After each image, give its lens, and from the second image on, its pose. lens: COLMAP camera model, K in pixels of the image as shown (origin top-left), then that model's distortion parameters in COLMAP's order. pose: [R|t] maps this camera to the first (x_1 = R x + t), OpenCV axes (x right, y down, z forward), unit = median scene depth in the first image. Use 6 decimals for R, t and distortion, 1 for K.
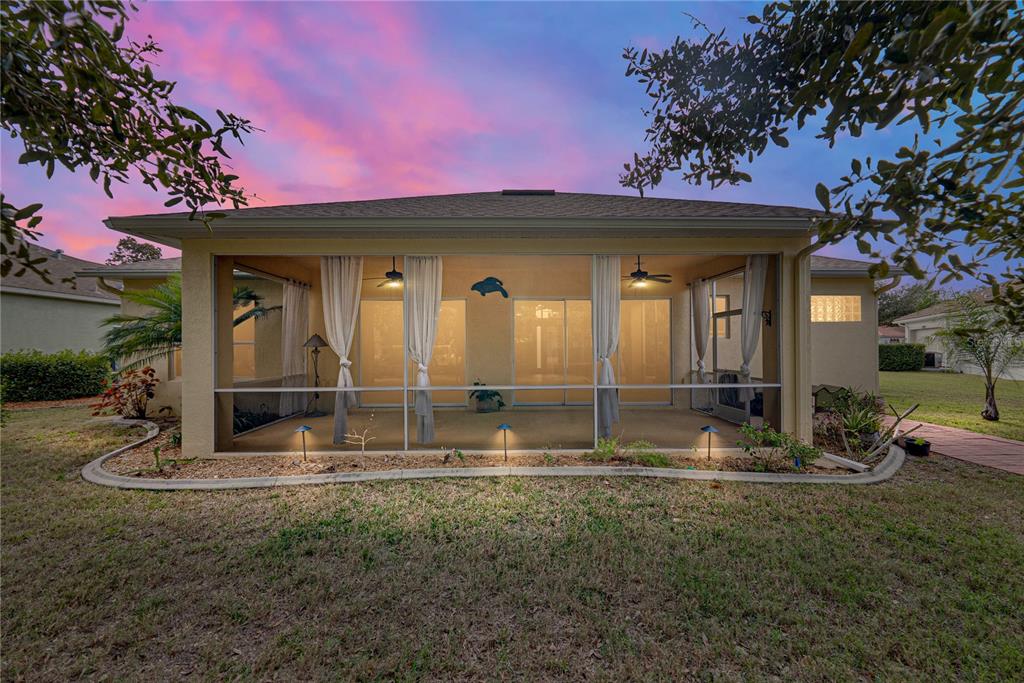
lens RADIAL K [[372.3, 0, 510.8], [0, 372.3, 341.1], [0, 0, 1]] dist [-0.002322, -0.000211]
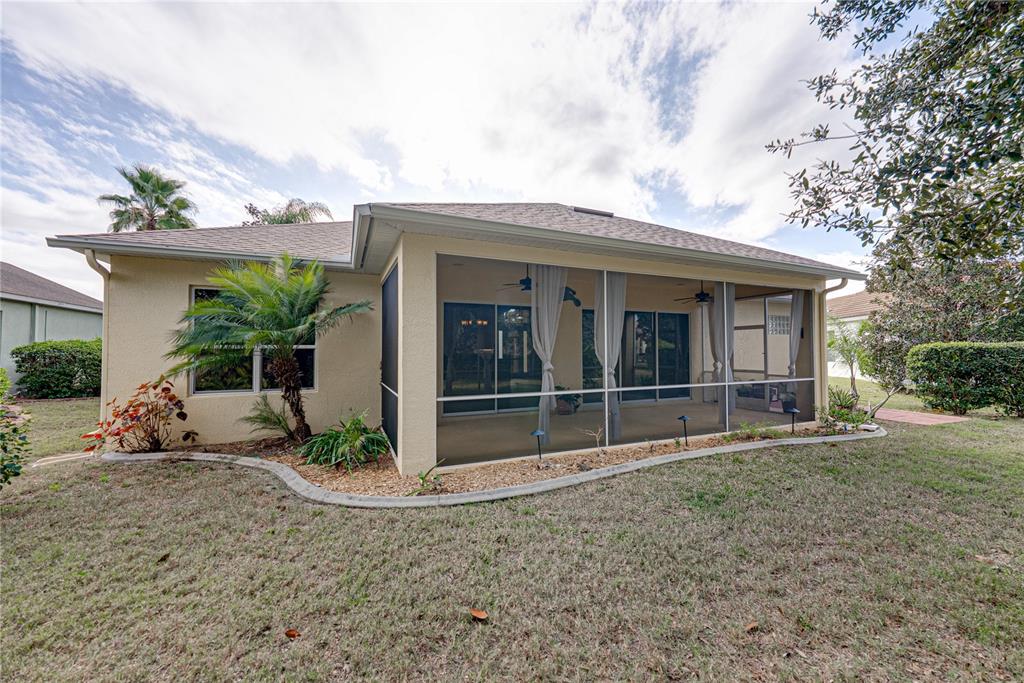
lens RADIAL K [[403.2, 0, 518.5], [0, 403.2, 341.5], [0, 0, 1]] dist [-0.001254, -0.000118]
pose [[0.917070, 0.011795, 0.398551, -0.917412], [-0.008302, 0.999911, -0.010491, -0.003659], [-0.398640, 0.006312, 0.917086, 0.000673]]
